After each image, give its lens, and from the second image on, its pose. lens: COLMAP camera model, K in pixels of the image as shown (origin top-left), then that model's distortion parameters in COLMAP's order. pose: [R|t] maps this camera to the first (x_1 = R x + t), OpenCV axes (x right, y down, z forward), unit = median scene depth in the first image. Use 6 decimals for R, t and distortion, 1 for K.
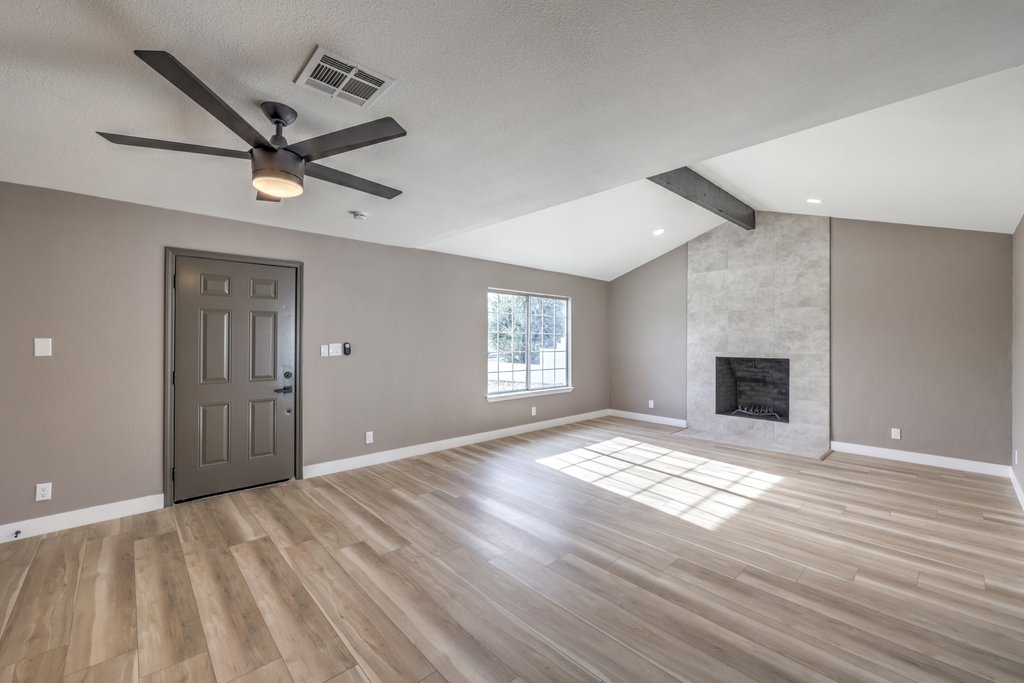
lens RADIAL K [[418.8, 0, 518.4], [0, 418.8, 339.3], [0, 0, 1]] dist [-0.002932, -0.000096]
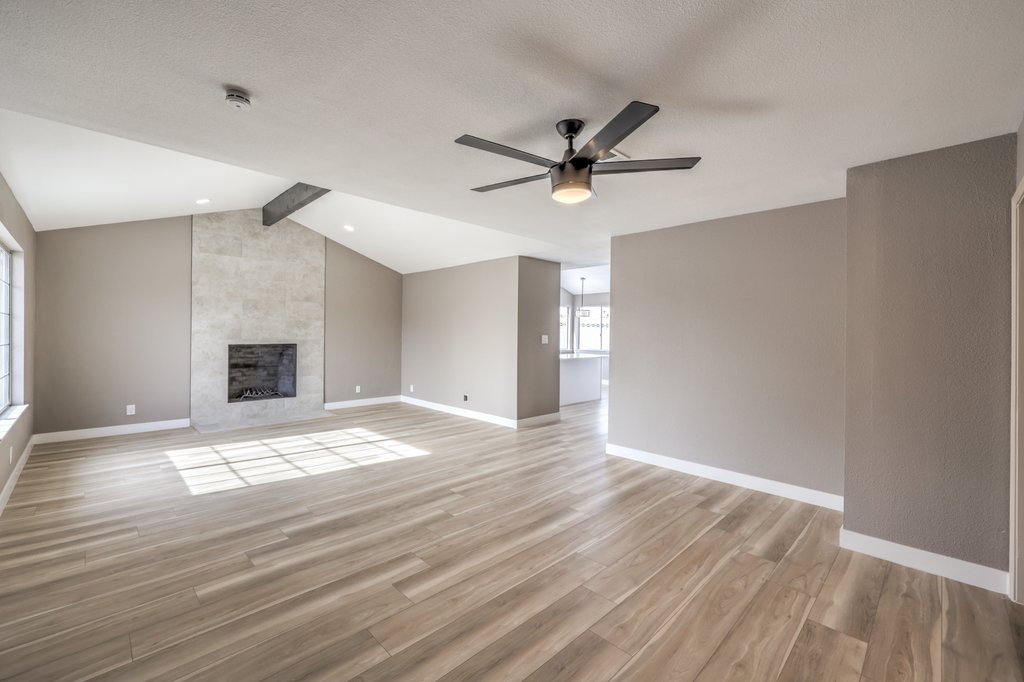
lens RADIAL K [[418.8, 0, 517.3], [0, 418.8, 337.5], [0, 0, 1]] dist [-0.002932, -0.000096]
pose [[-0.030722, -0.015186, 0.999413, -0.579110], [-0.012204, 0.999816, 0.014817, 0.003303], [-0.999453, -0.011742, -0.030902, 0.399584]]
